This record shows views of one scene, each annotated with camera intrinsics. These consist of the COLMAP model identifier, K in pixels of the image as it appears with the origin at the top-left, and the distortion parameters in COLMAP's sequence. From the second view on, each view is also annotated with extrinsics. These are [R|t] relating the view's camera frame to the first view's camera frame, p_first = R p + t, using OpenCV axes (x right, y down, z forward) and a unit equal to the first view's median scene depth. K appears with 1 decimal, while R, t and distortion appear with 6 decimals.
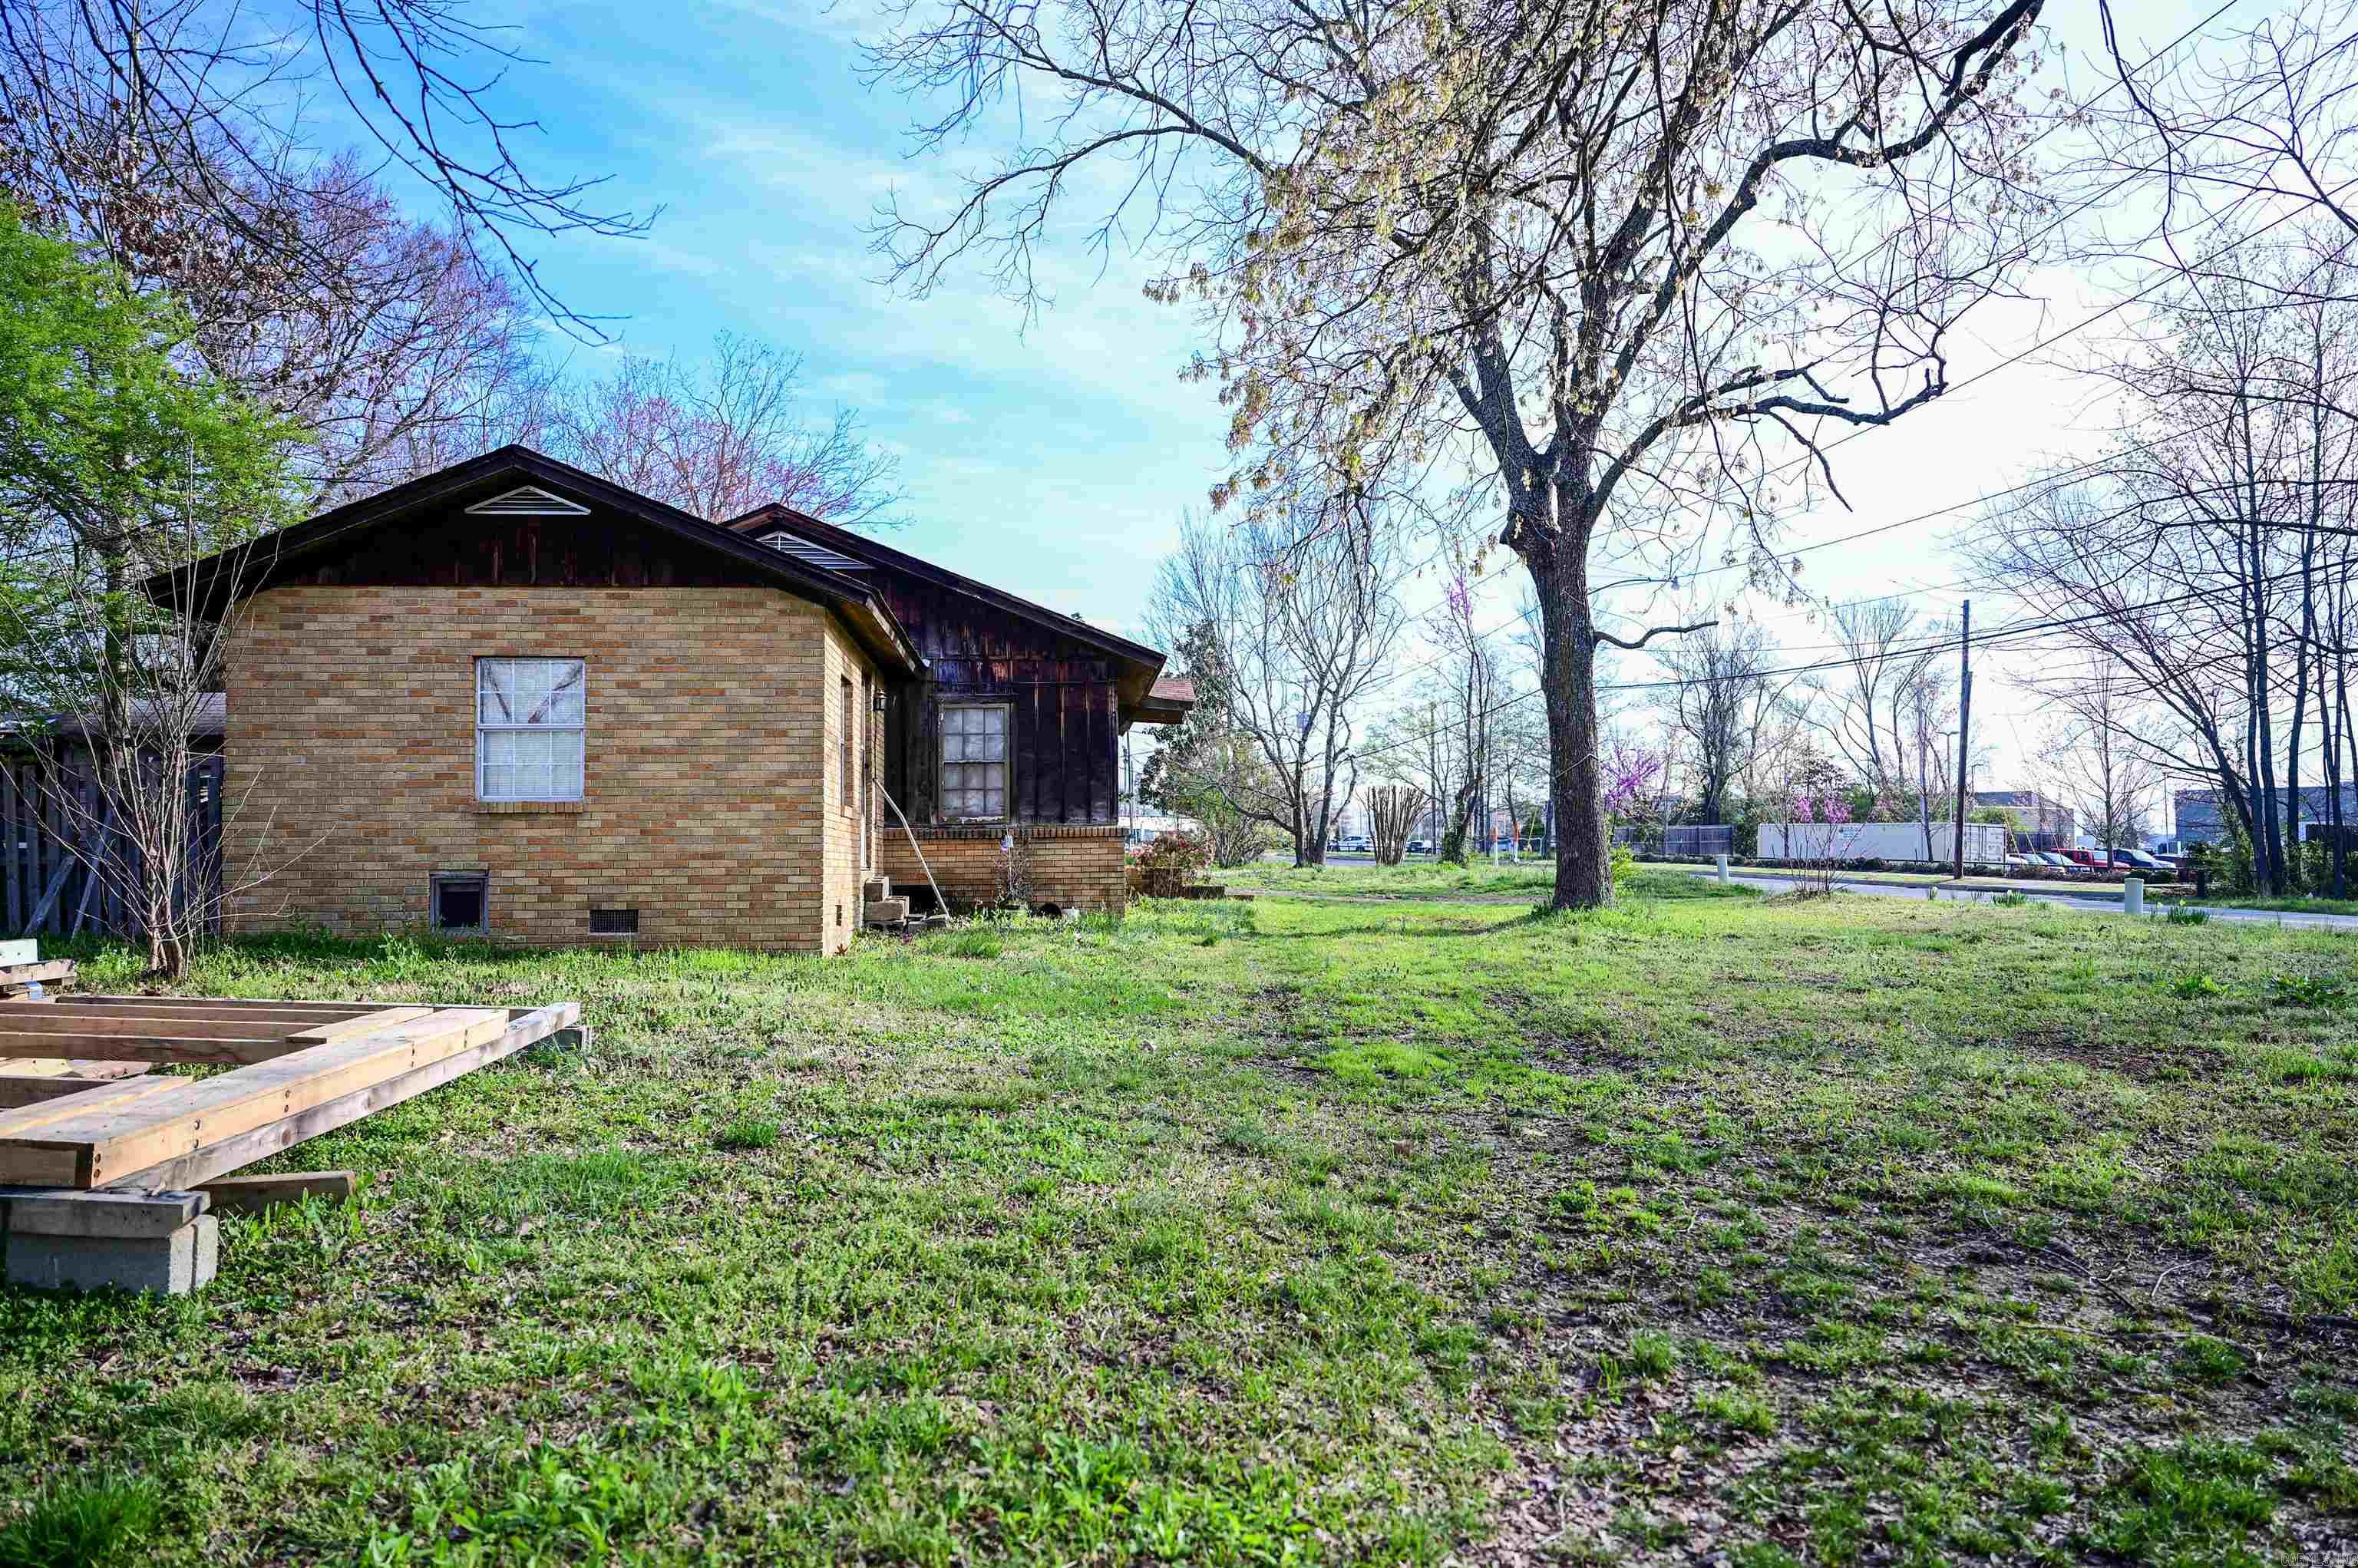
lens RADIAL K [[1594.8, 0, 1177.4], [0, 1594.8, 792.0], [0, 0, 1]] dist [-0.000109, 0.004248]
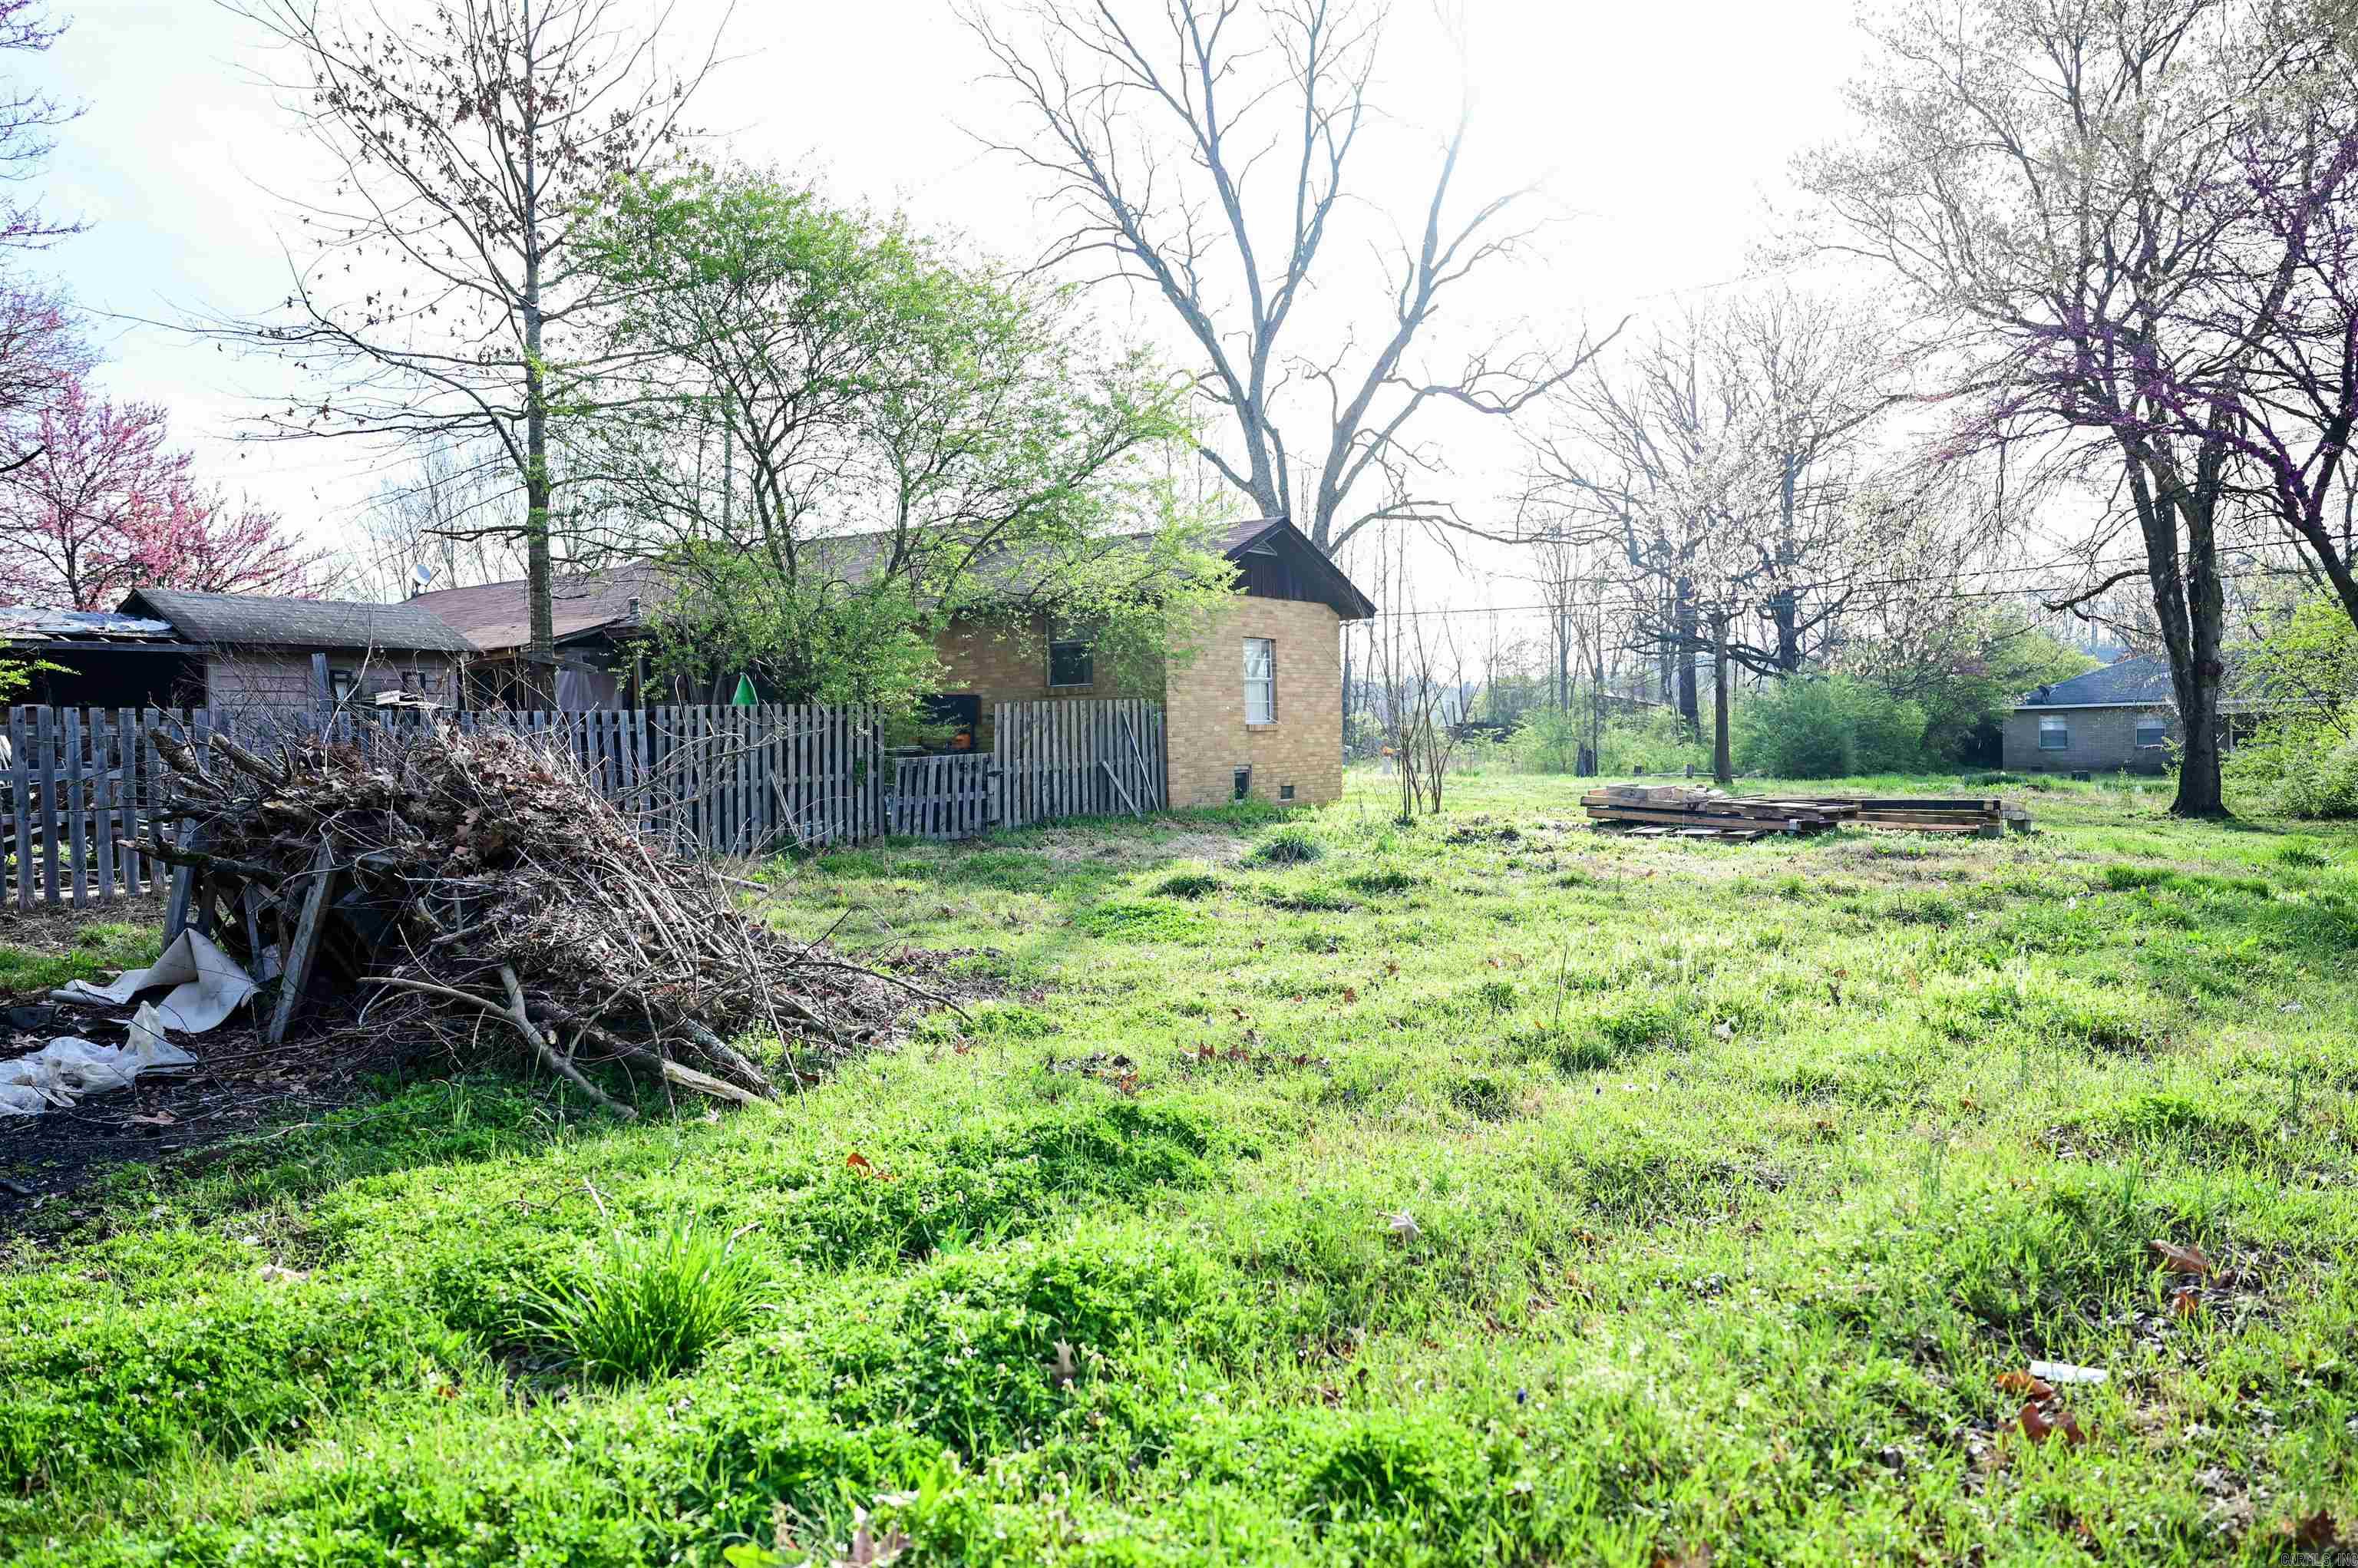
lens RADIAL K [[1663.0, 0, 1178.4], [0, 1663.0, 791.5], [0, 0, 1]] dist [0.000173, 0.003339]
pose [[0.609600, -0.033056, 0.792020, -1.597180], [-0.012796, 0.998590, 0.051526, -0.010496], [-0.792606, -0.041545, 0.608317, -0.009874]]
